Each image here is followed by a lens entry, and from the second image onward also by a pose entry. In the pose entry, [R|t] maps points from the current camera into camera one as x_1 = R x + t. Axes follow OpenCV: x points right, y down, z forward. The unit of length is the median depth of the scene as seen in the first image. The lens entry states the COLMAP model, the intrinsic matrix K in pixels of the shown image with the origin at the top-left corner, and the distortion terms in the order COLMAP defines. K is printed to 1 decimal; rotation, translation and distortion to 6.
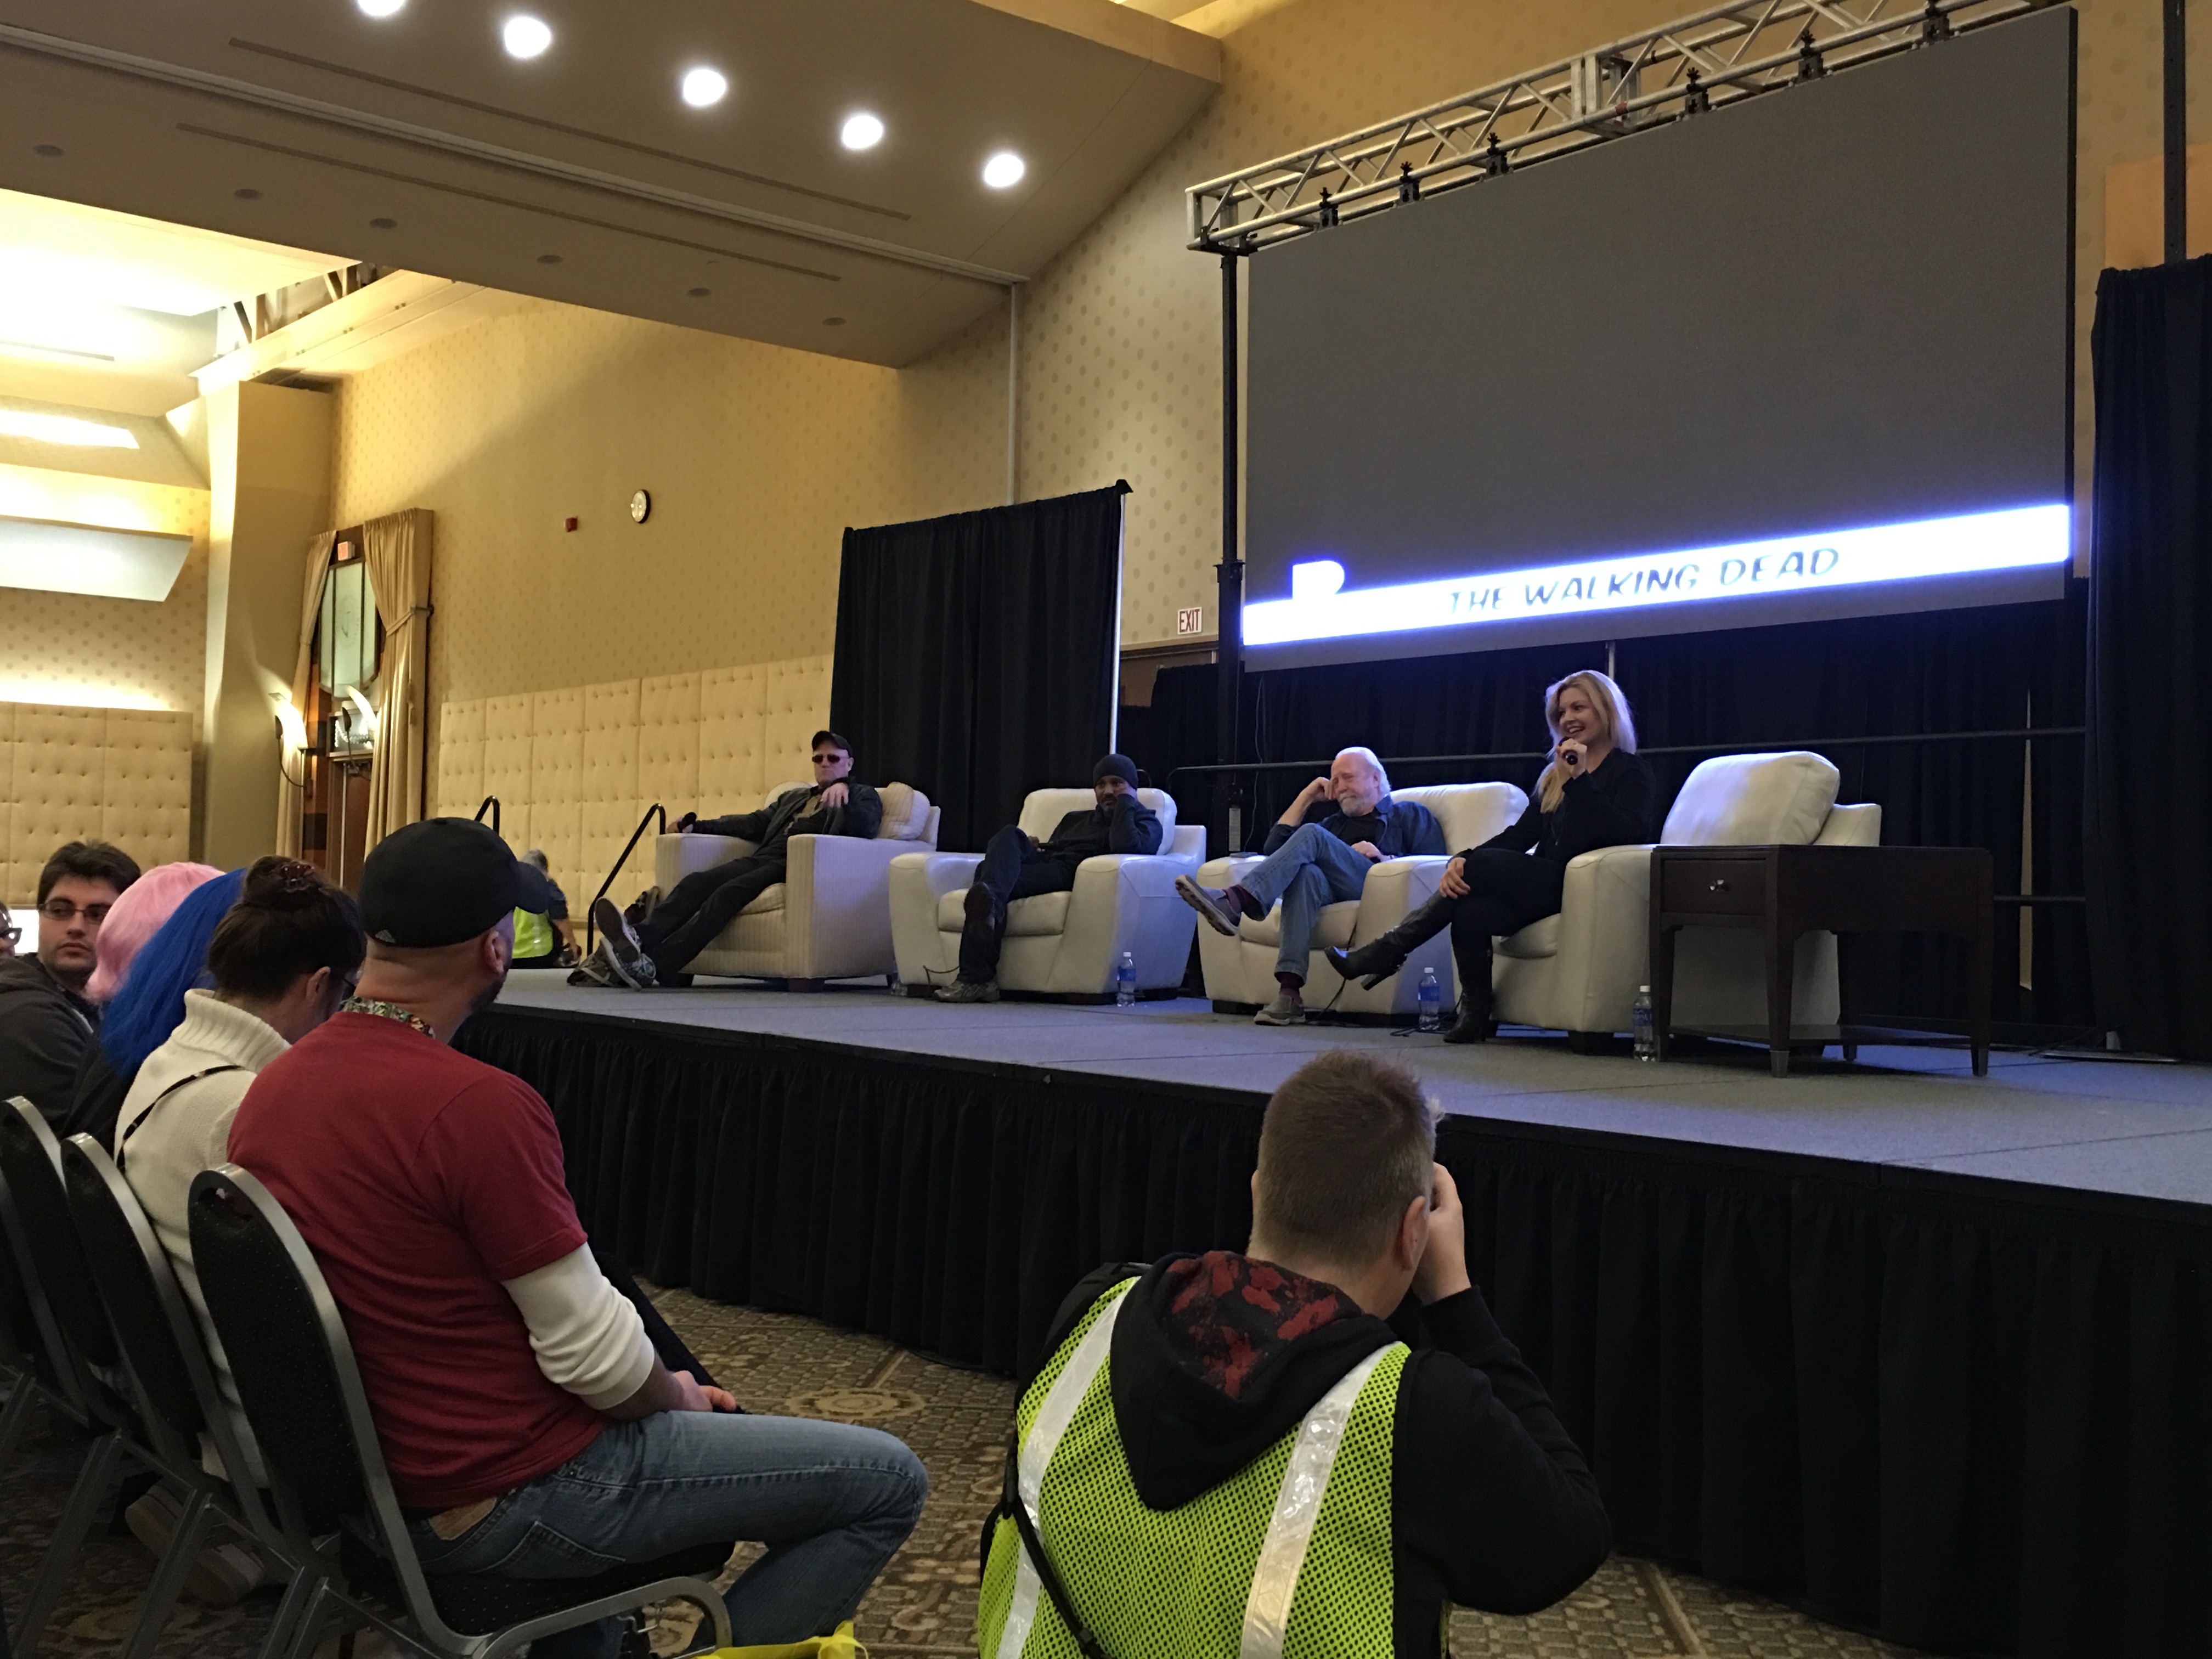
lens RADIAL K [[2211.8, 0, 1106.0], [0, 2211.8, 829.5], [0, 0, 1]] dist [0.012406, -0.001849]
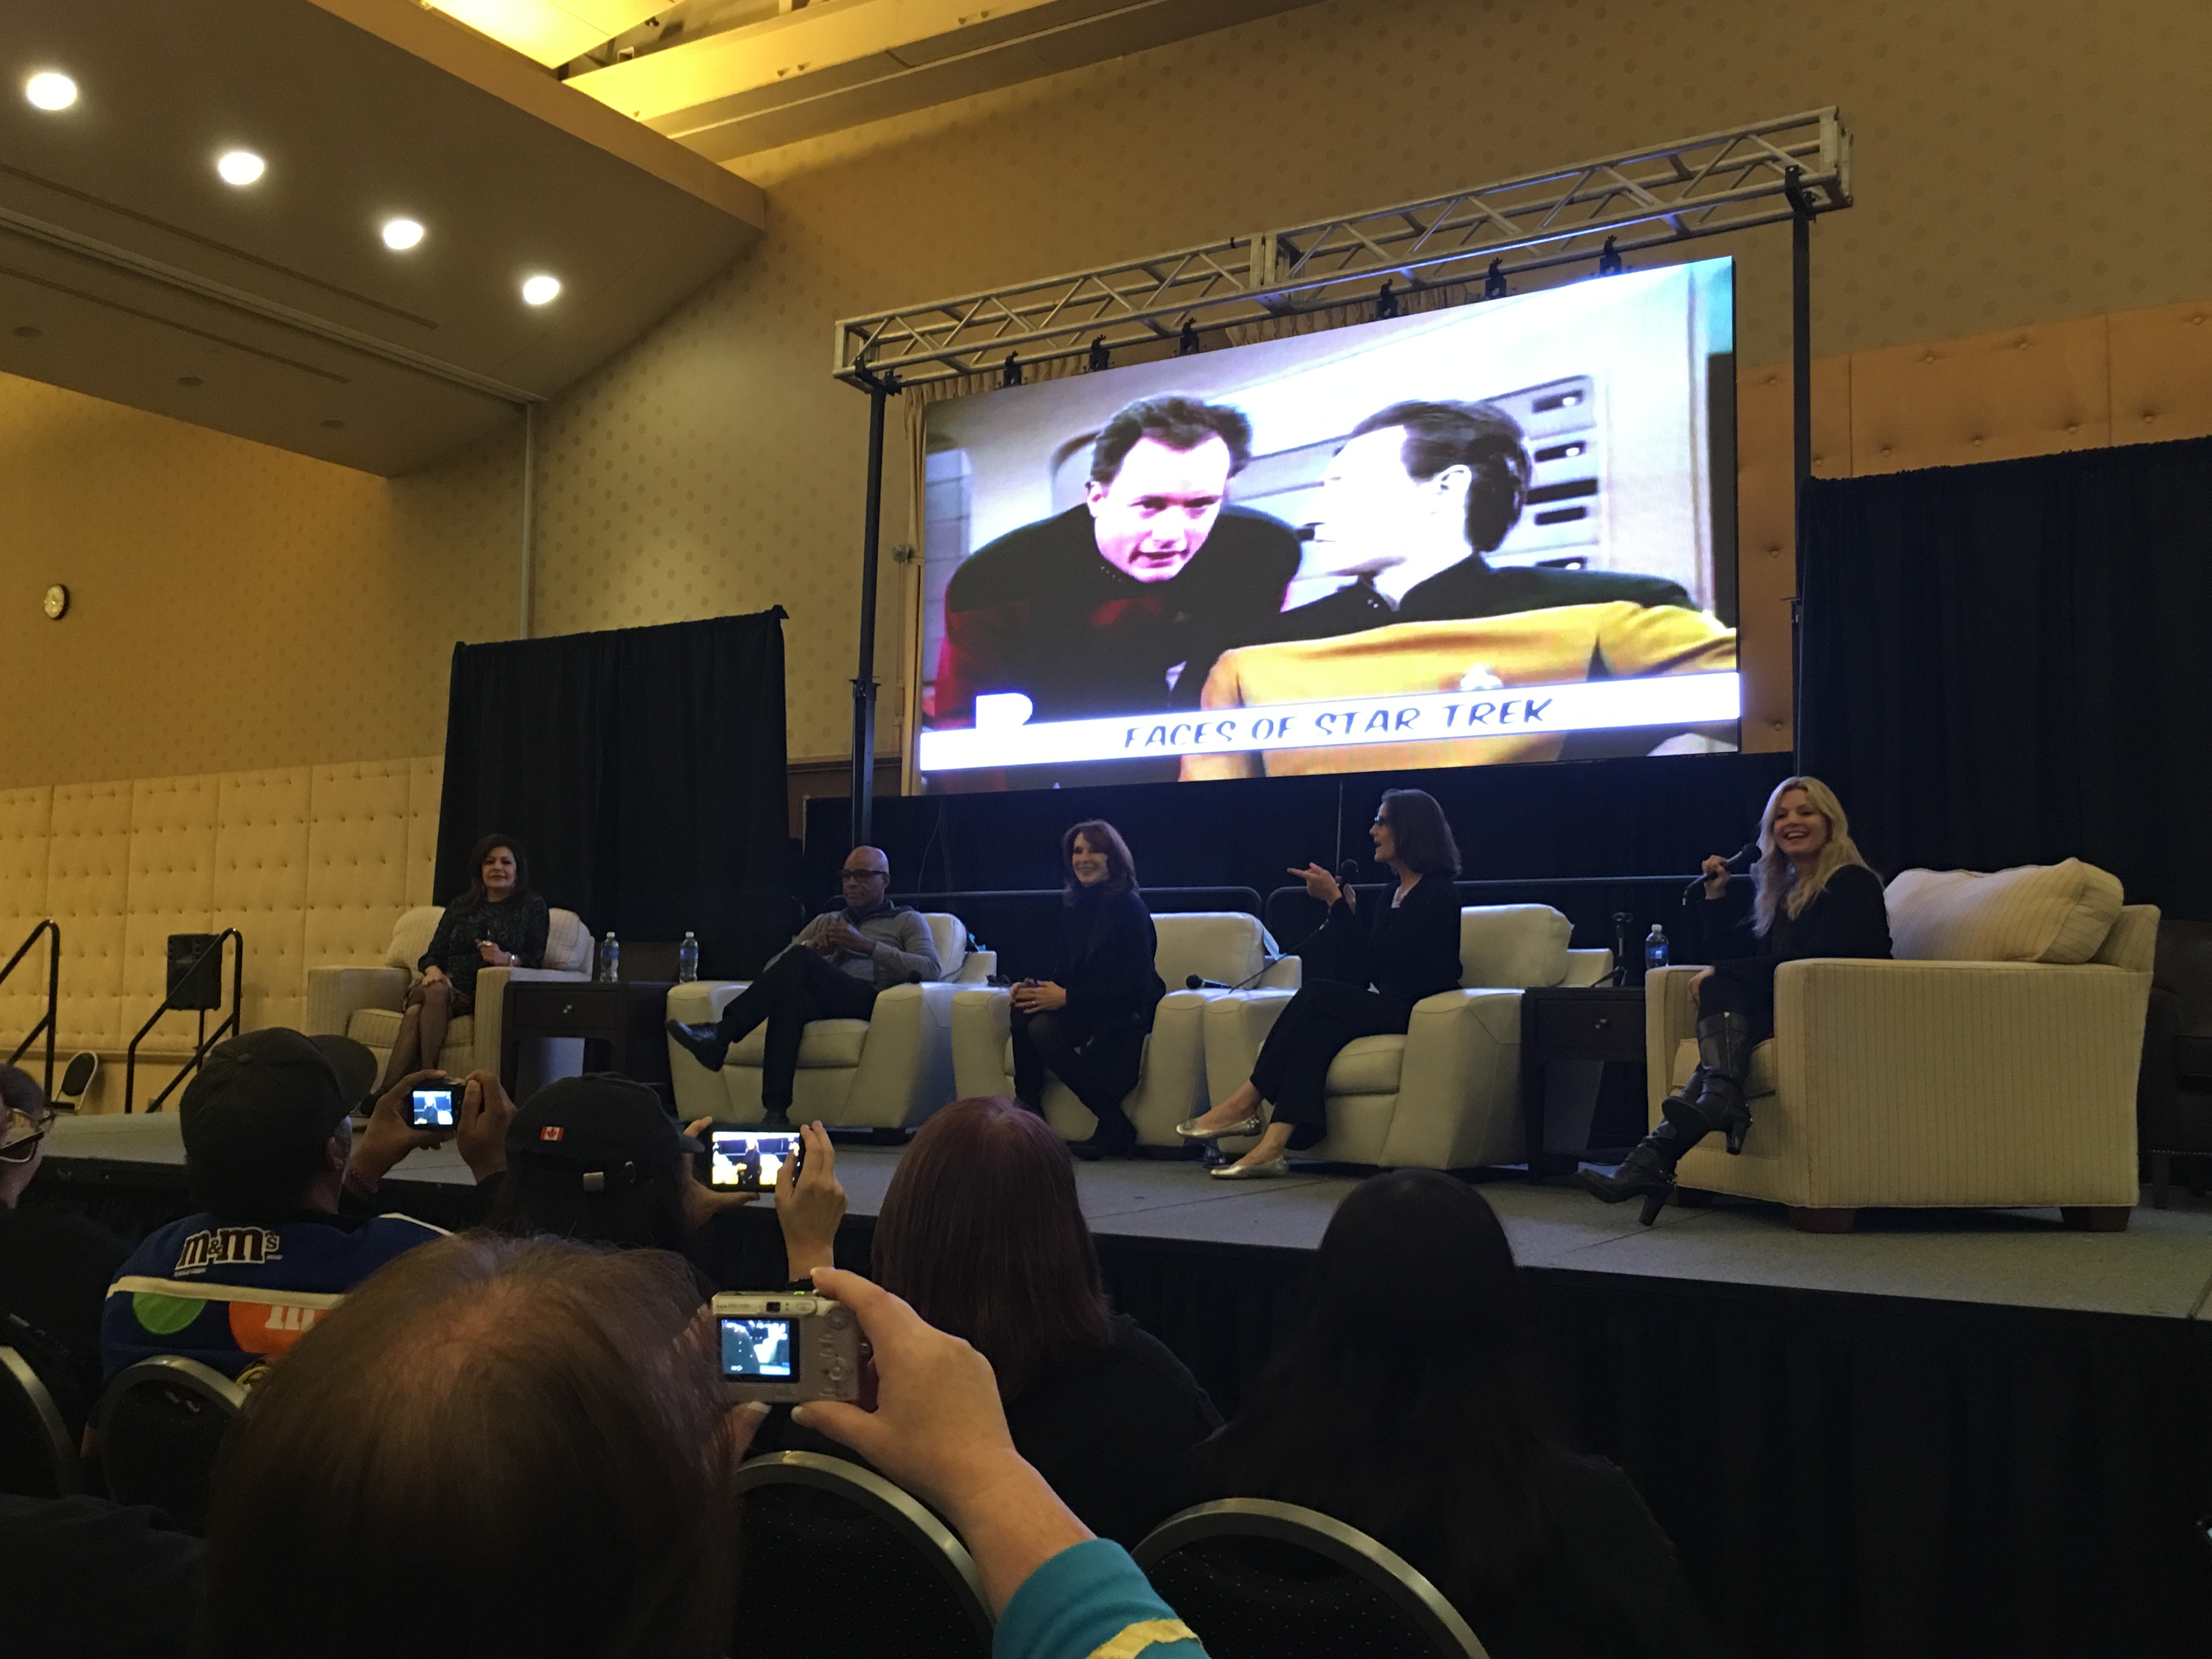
lens RADIAL K [[2064.5, 0, 1106.0], [0, 2064.5, 829.5], [0, 0, 1]] dist [0.013496, -0.019117]
pose [[0.945668, 0.027052, 0.324006, -0.094550], [-0.007646, 0.998107, -0.061017, -0.000288], [-0.325043, 0.055225, 0.944085, 0.048831]]
